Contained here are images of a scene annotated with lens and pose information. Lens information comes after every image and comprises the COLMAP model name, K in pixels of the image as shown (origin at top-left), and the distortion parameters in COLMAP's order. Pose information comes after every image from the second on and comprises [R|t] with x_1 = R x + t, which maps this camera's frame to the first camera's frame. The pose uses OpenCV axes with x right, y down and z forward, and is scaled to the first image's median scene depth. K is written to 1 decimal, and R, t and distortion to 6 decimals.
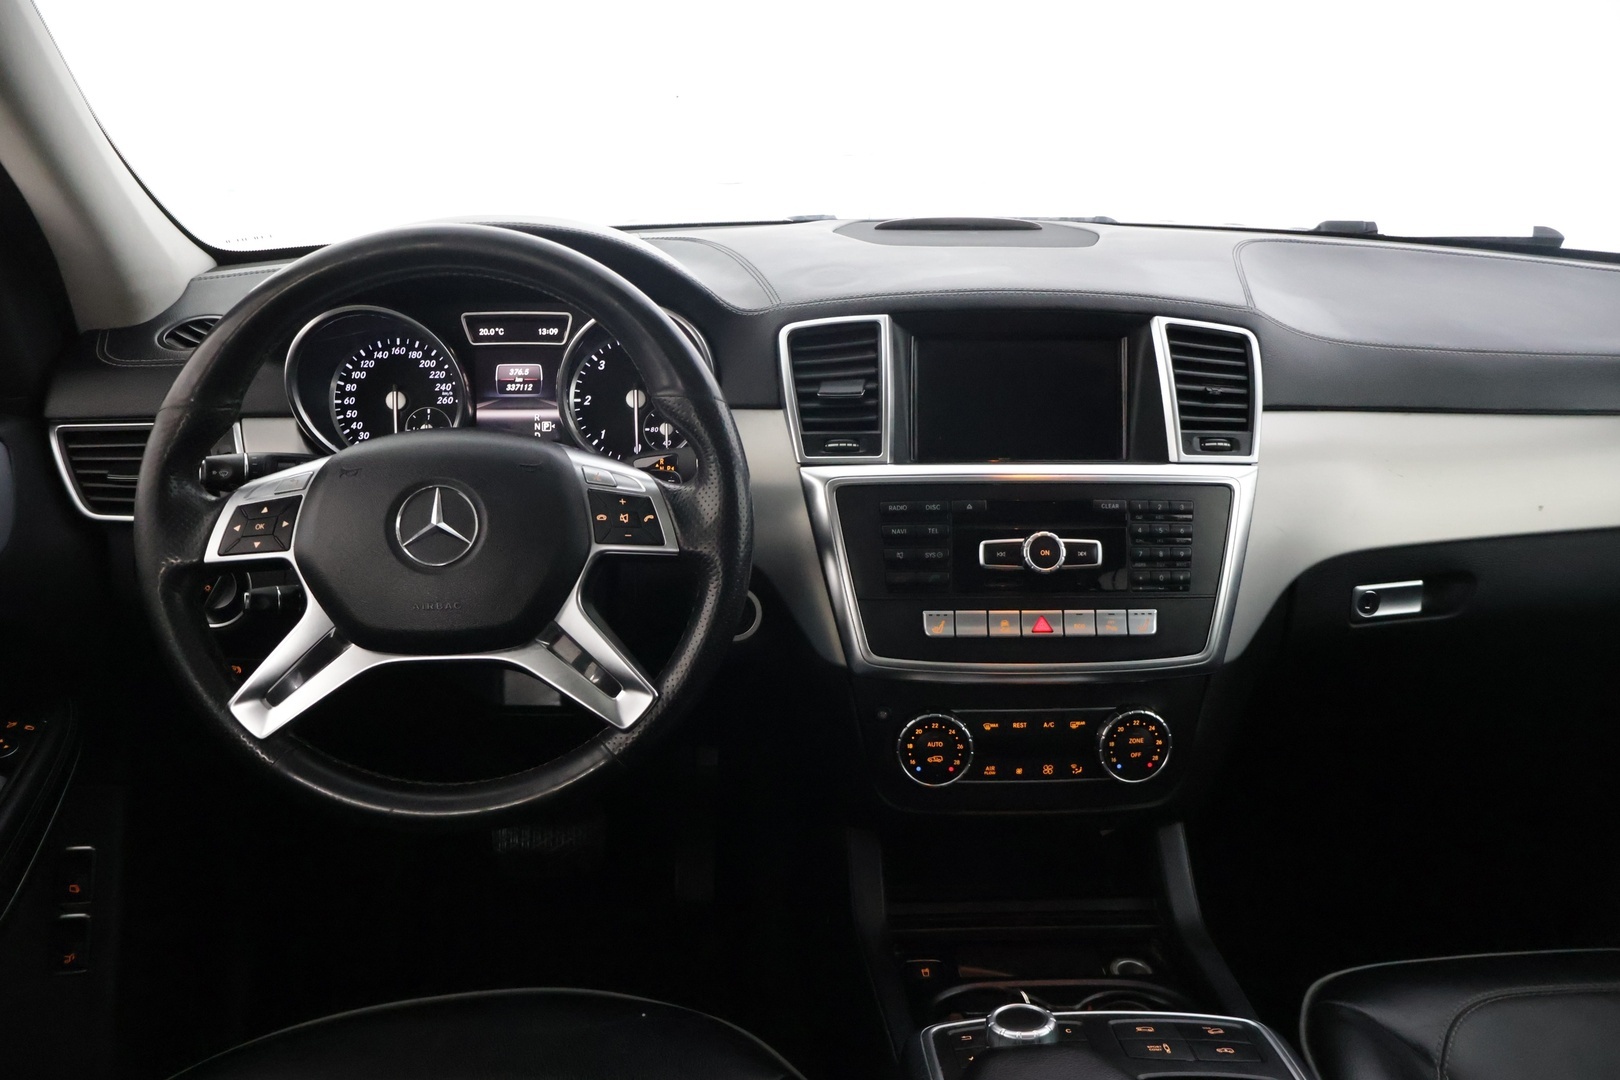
lens RADIAL K [[1347.3, 0, 806.3], [0, 1347.3, 540.1], [0, 0, 1]] dist [-0.017817, 0.022463]
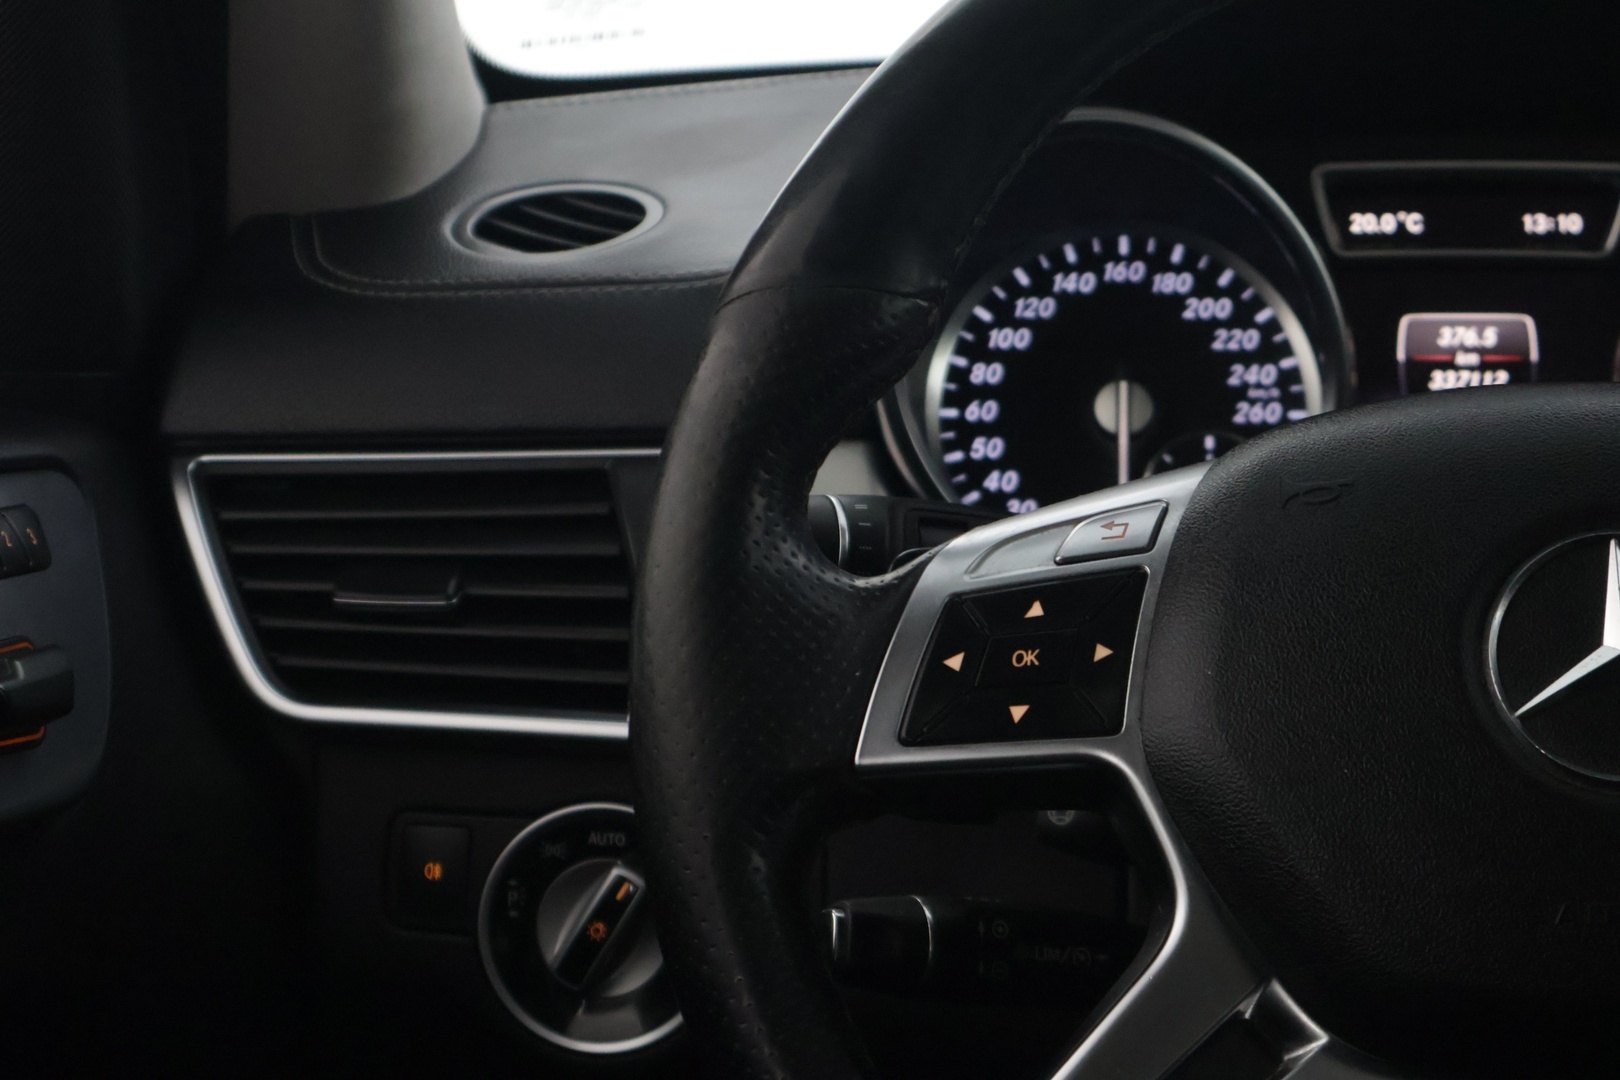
lens RADIAL K [[3248.0, 0, 802.7], [0, 3248.0, 543.4], [0, 0, 1]] dist [-0.008669, 0.000000]
pose [[0.991791, 0.009405, -0.127520, -0.303672], [-0.031269, 0.984850, -0.170563, 0.080632], [0.123984, 0.173151, 0.977060, 0.200082]]
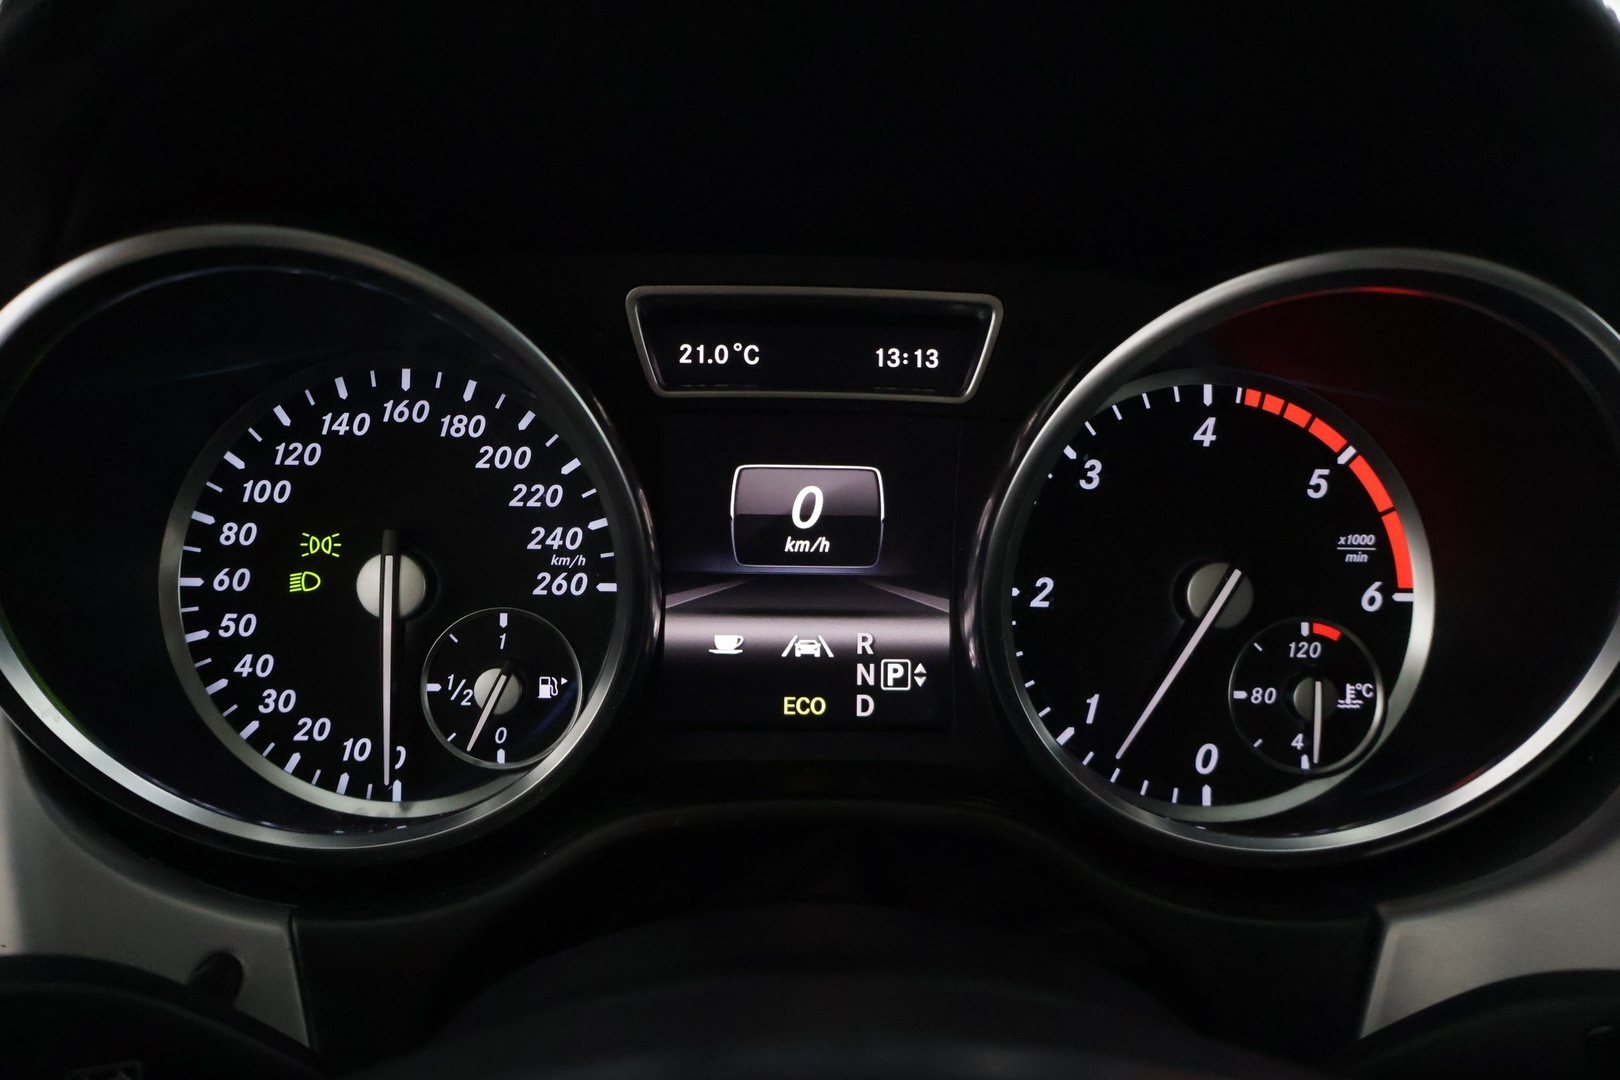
lens RADIAL K [[1347.3, 0, 799.2], [0, 1347.3, 538.1], [0, 0, 1]] dist [-0.017817, 0.022463]
pose [[0.999768, 0.021512, 0.001358, -0.237798], [-0.021464, 0.999346, -0.029091, -0.116522], [-0.001983, 0.029055, 0.999576, 0.774308]]
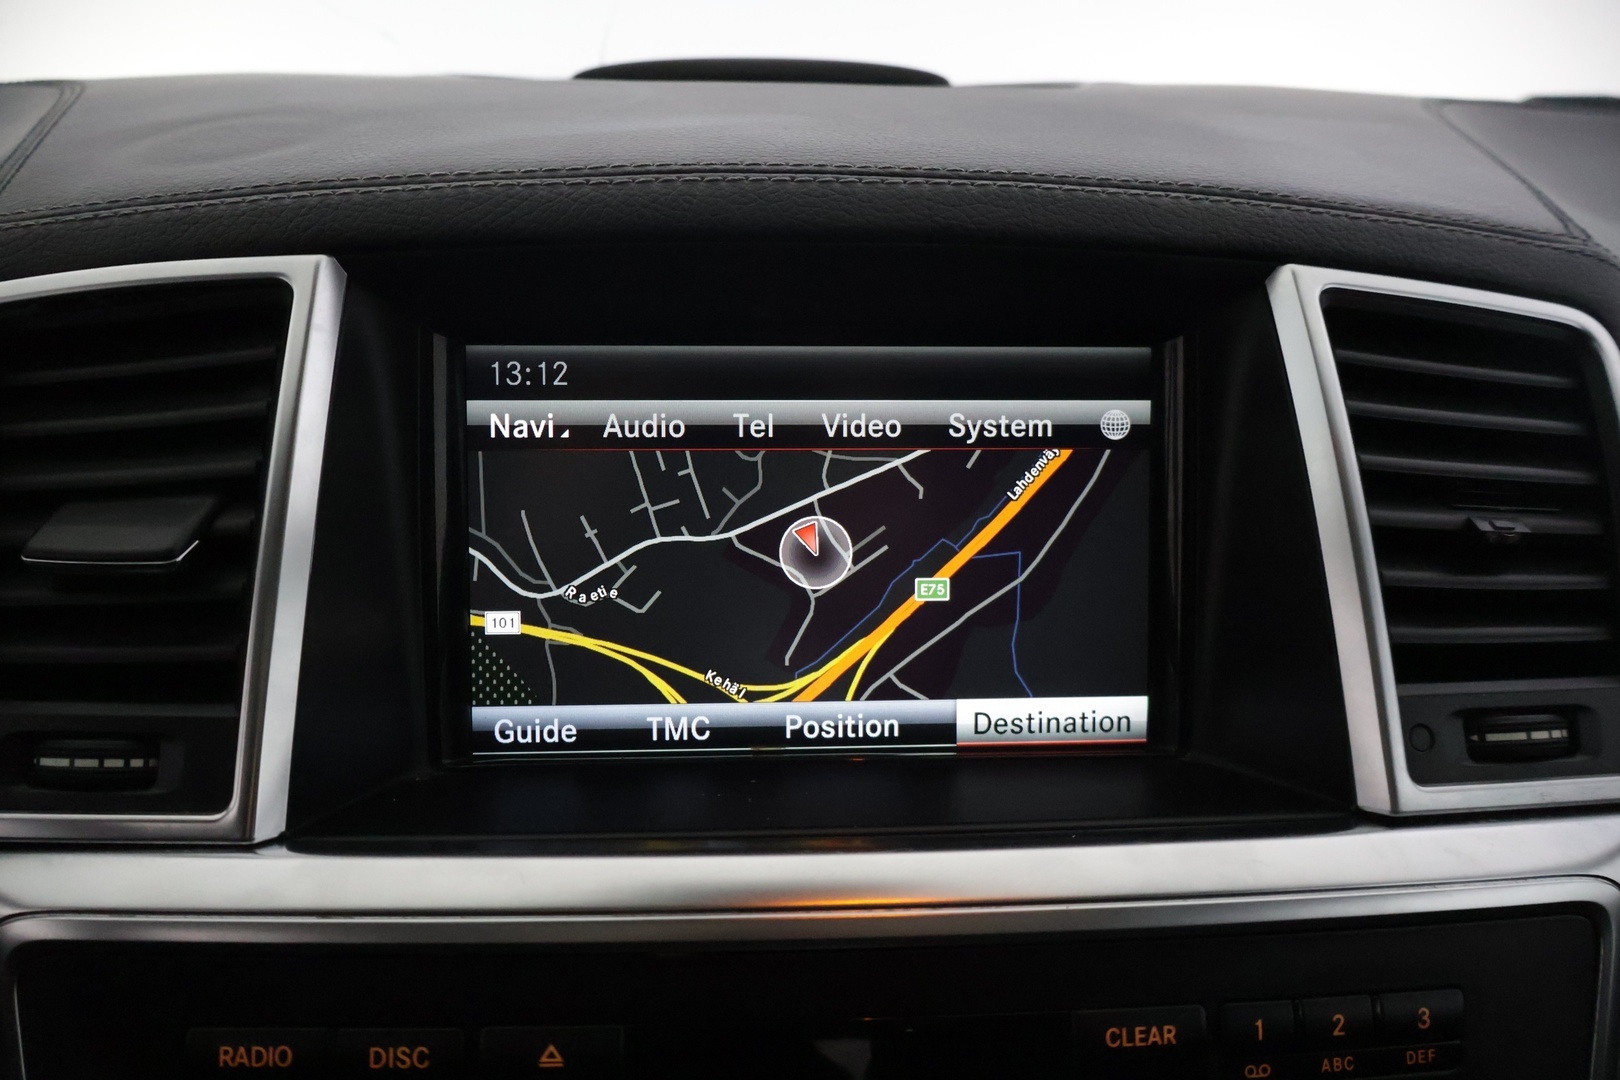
lens RADIAL K [[1347.3, 0, 797.1], [0, 1347.3, 532.8], [0, 0, 1]] dist [-0.017817, 0.022463]
pose [[0.999780, -0.001702, 0.020897, 0.152798], [0.001573, 0.999980, 0.006170, -0.113410], [-0.020907, -0.006135, 0.999763, 0.731257]]
